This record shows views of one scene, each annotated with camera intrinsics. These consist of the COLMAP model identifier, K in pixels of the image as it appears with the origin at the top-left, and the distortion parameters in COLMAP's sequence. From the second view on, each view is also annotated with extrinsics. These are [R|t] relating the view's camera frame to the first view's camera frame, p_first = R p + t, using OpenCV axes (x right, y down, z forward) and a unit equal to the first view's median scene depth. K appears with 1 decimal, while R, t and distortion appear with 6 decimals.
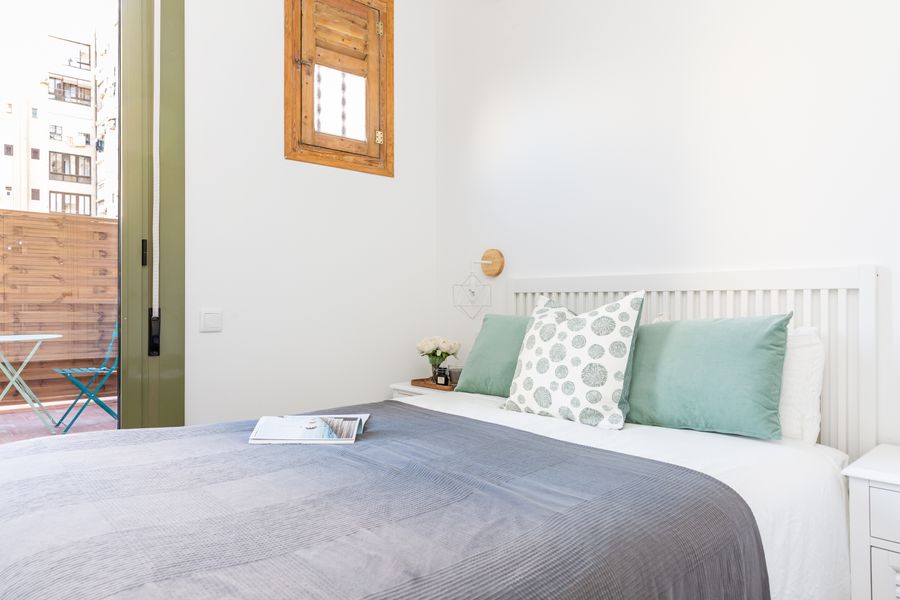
lens RADIAL K [[600.5, 0, 450.0], [0, 600.5, 300.0], [0, 0, 1]] dist [0.002764, 0.002899]
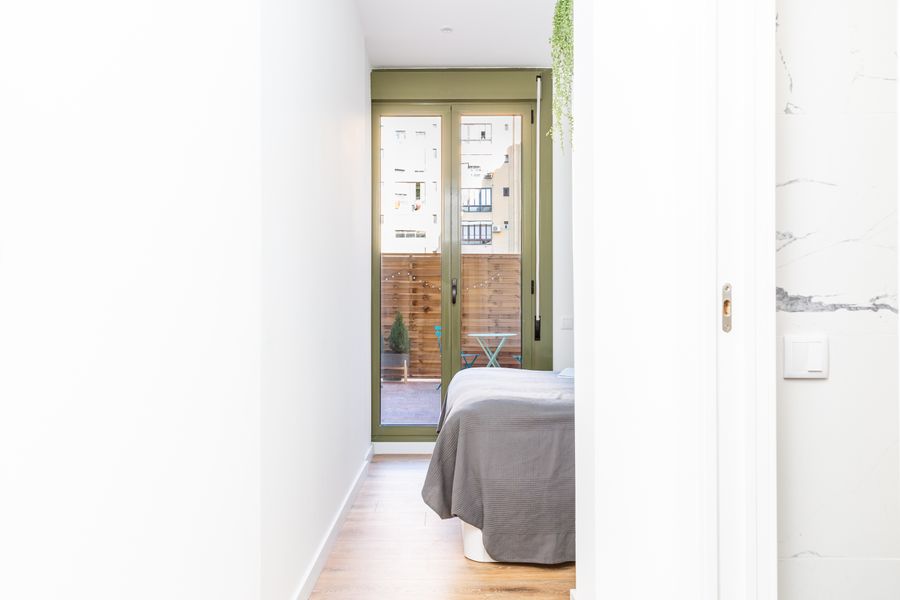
lens RADIAL K [[600.5, 0, 450.0], [0, 600.5, 300.0], [0, 0, 1]] dist [0.002764, 0.002899]
pose [[0.747112, -0.013751, -0.664556, 0.211962], [0.000963, 0.999807, -0.019606, 0.000136], [0.664698, 0.014008, 0.746981, -0.229165]]
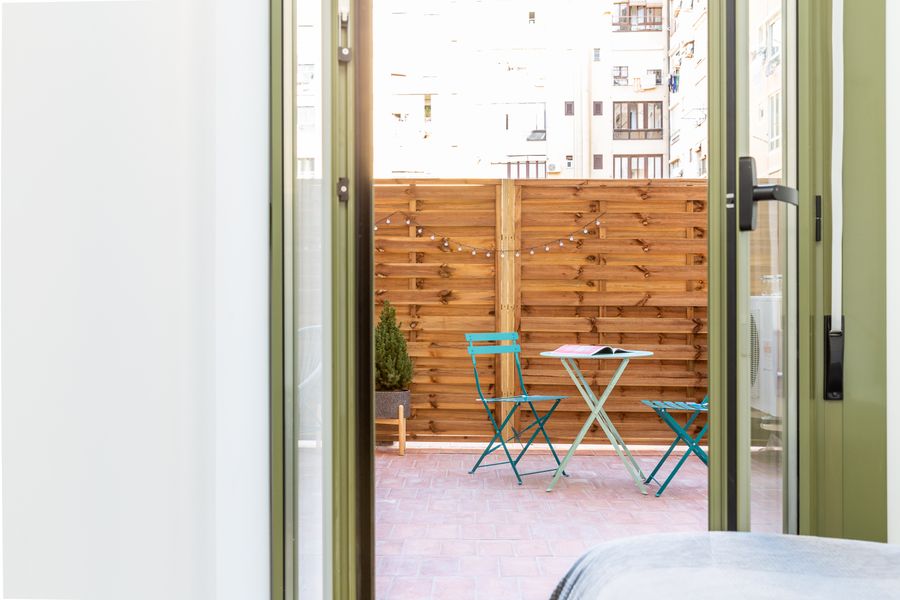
lens RADIAL K [[947.6, 0, 450.0], [0, 947.6, 300.0], [0, 0, 1]] dist [0.018304, 0.007715]
pose [[0.726682, -0.002508, -0.686970, -0.050770], [0.002320, 0.999997, -0.001197, -0.000455], [0.686970, -0.000724, 0.726685, 0.036808]]
